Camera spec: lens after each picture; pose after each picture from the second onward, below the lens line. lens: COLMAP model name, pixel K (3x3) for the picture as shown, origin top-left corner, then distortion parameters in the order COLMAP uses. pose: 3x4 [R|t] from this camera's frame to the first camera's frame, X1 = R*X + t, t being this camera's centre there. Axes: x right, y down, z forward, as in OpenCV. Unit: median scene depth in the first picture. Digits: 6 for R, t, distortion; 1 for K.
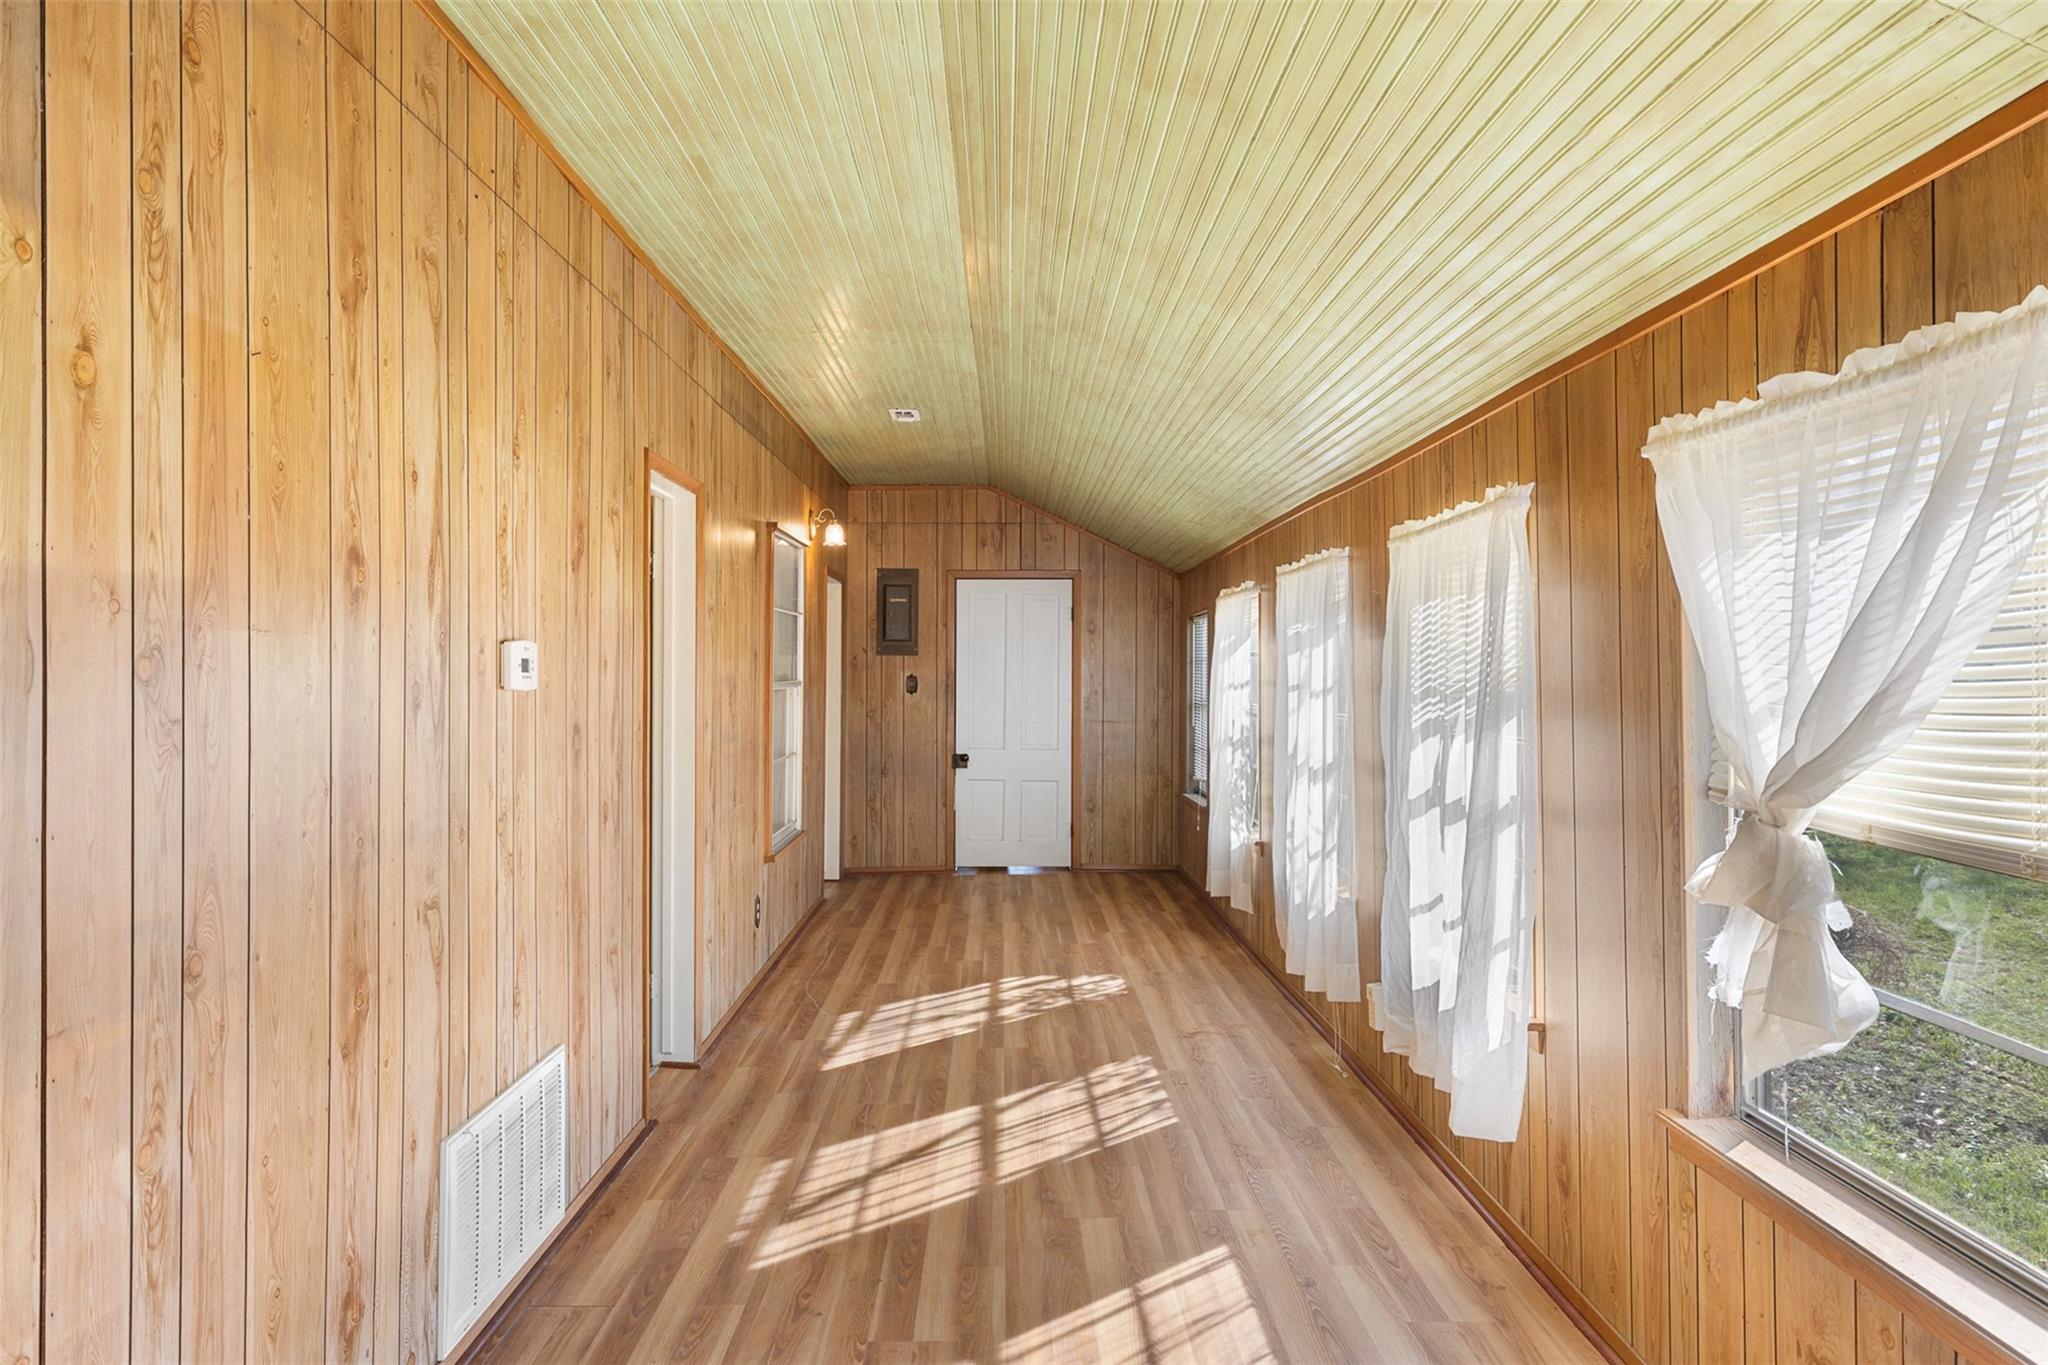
lens RADIAL K [[1358.5, 0, 1023.5], [0, 1358.5, 674.8], [0, 0, 1]] dist [-0.004458, -0.000142]
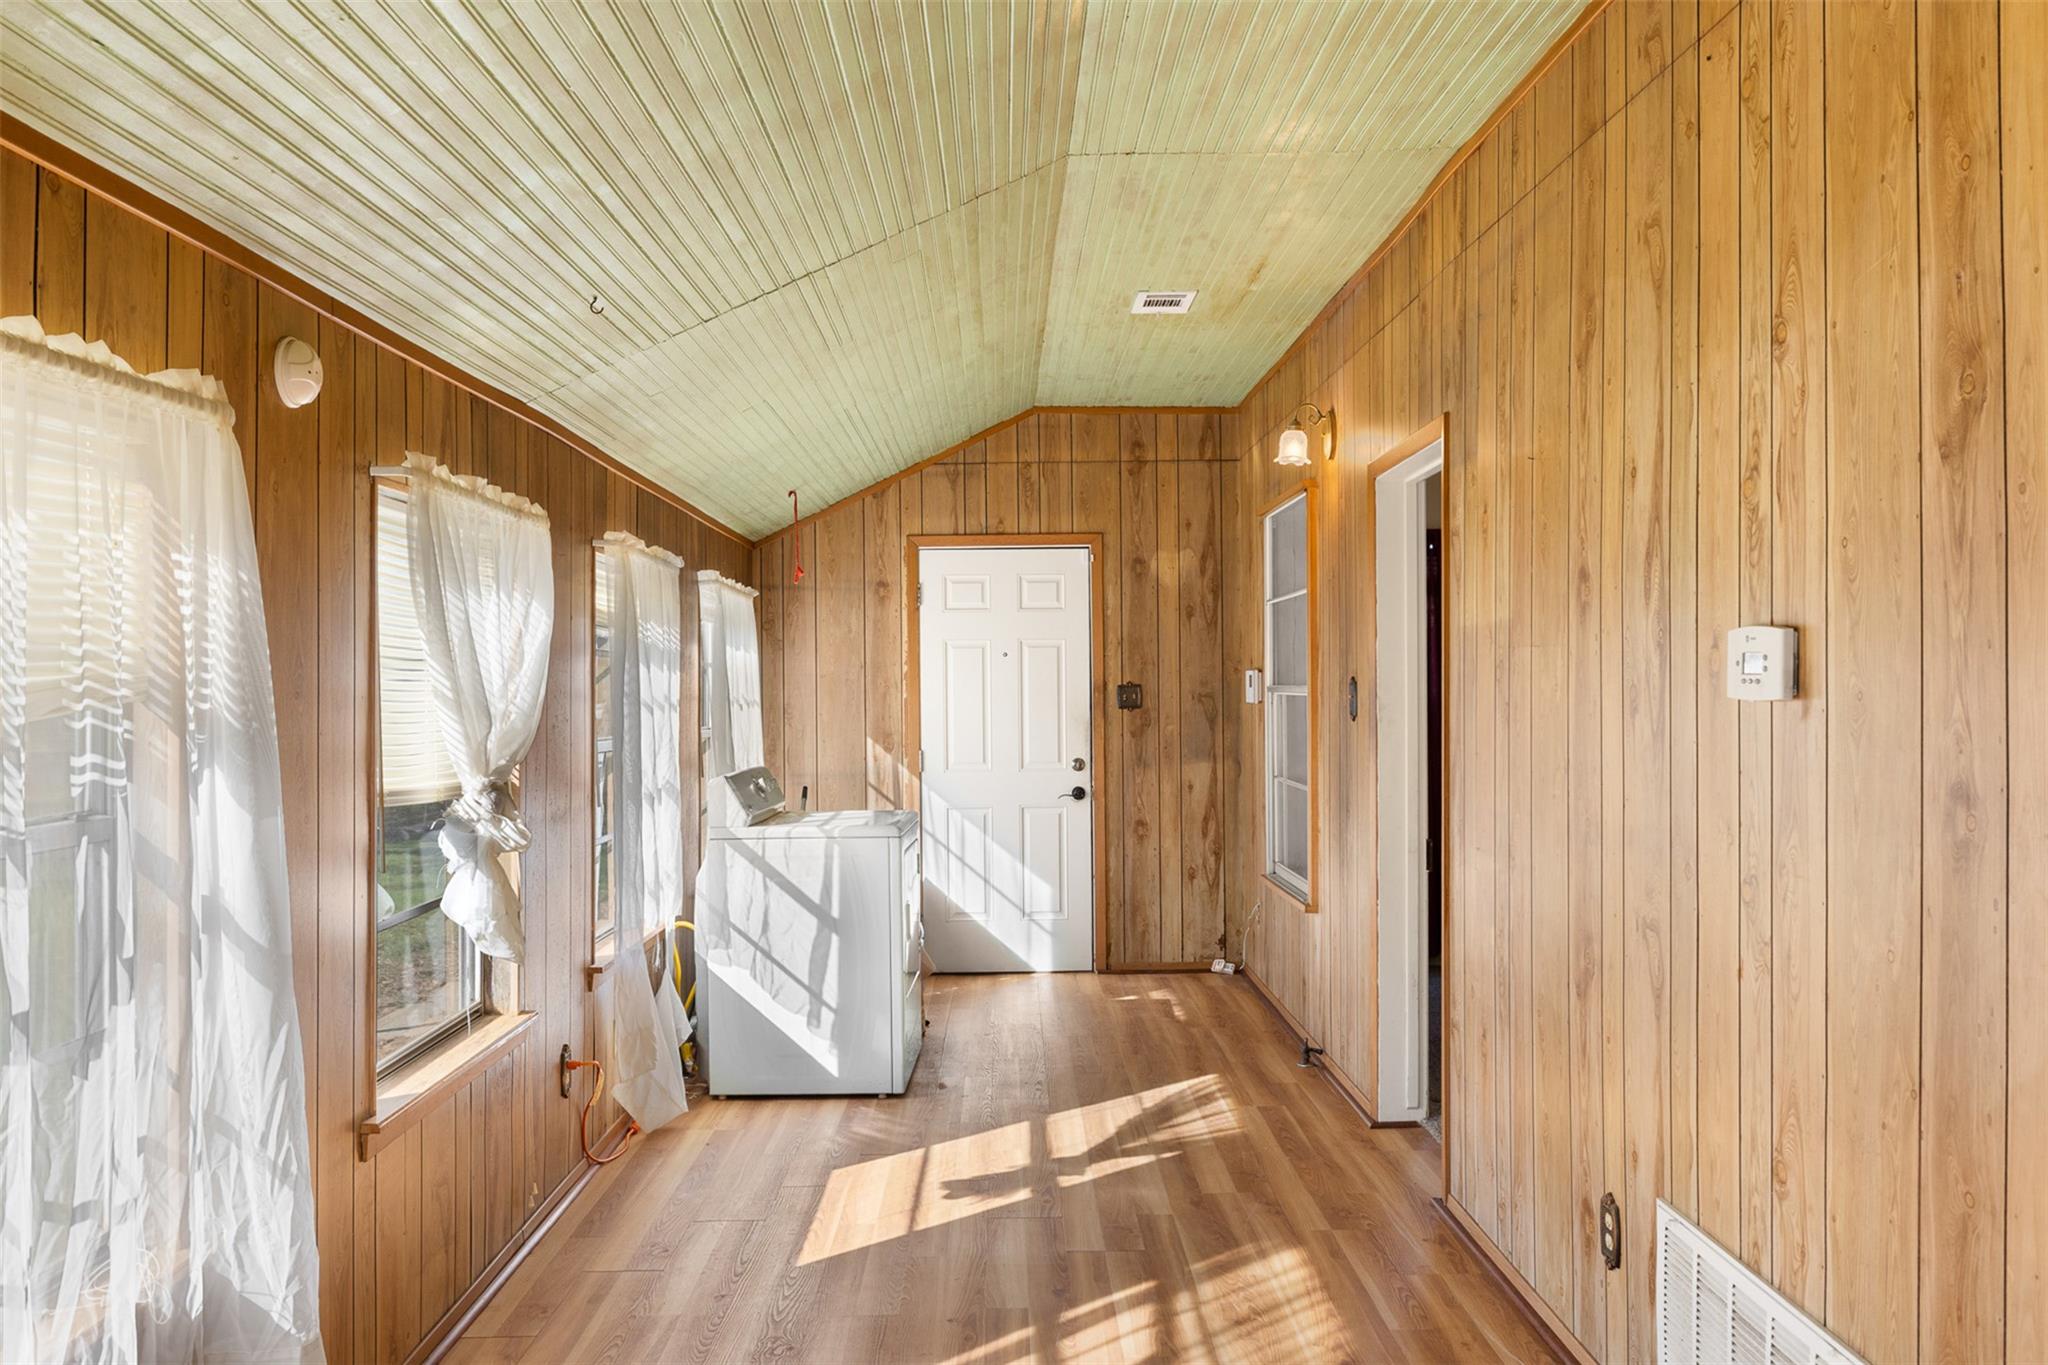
lens RADIAL K [[1590.3, 0, 1028.0], [0, 1590.3, 676.8], [0, 0, 1]] dist [0.011216, 0.001320]
pose [[-0.999979, 0.006372, -0.001183, -0.015012], [0.006370, 0.999978, 0.001830, -0.005063], [0.001195, 0.001823, -0.999998, 2.103603]]
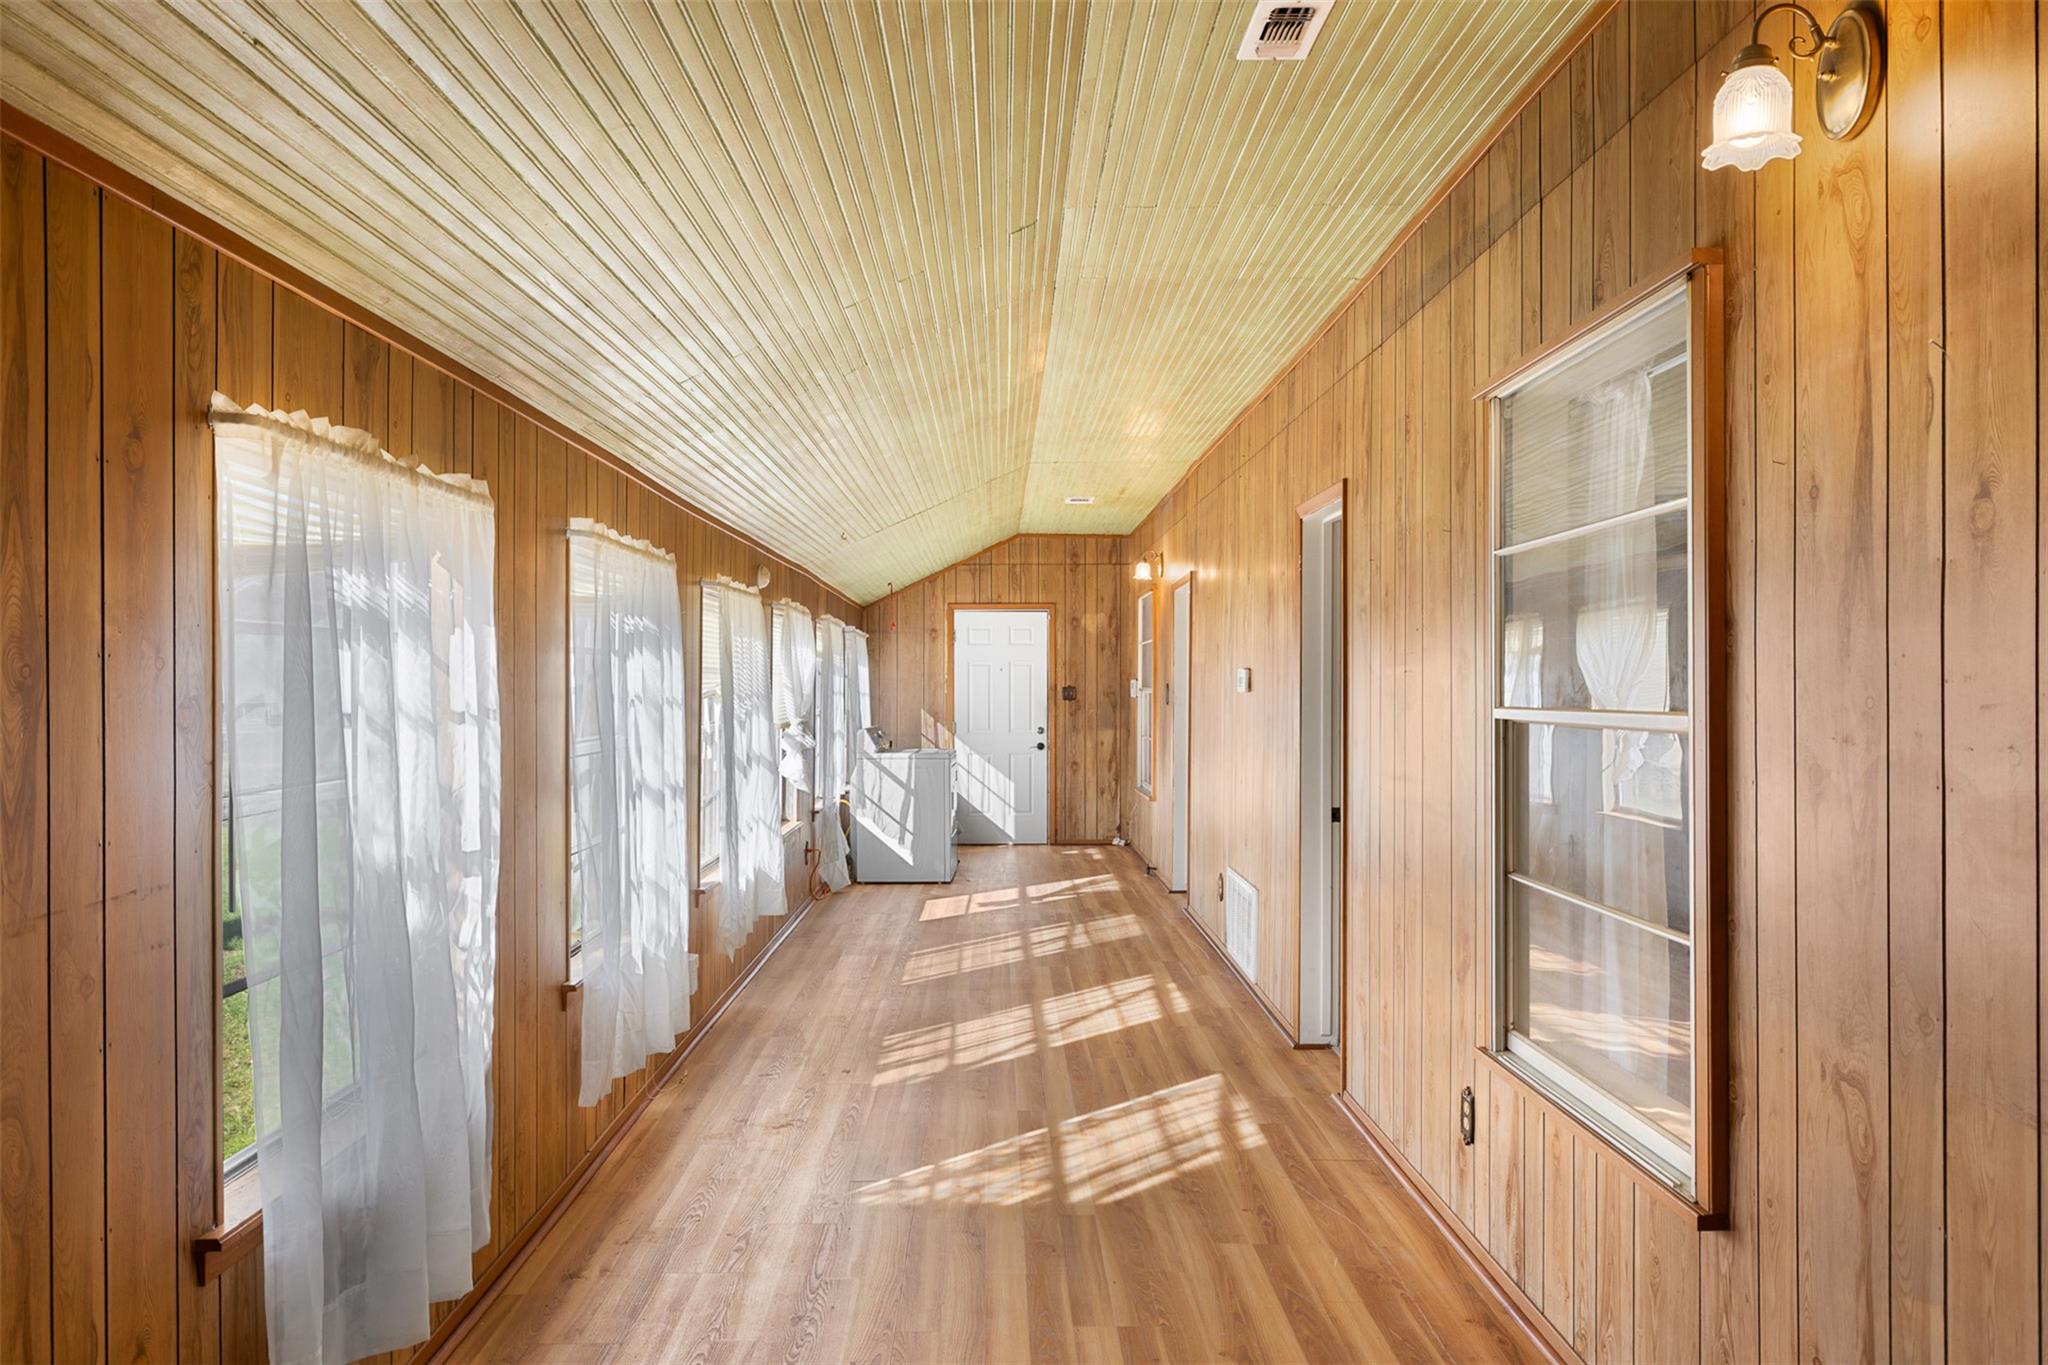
lens RADIAL K [[1358.5, 0, 1023.6], [0, 1358.5, 683.0], [0, 0, 1]] dist [-0.004458, -0.000142]
pose [[-0.999986, -0.003725, -0.003818, -0.034328], [-0.003739, 0.999986, 0.003635, -0.012071], [0.003804, 0.003650, -0.999986, 3.676419]]
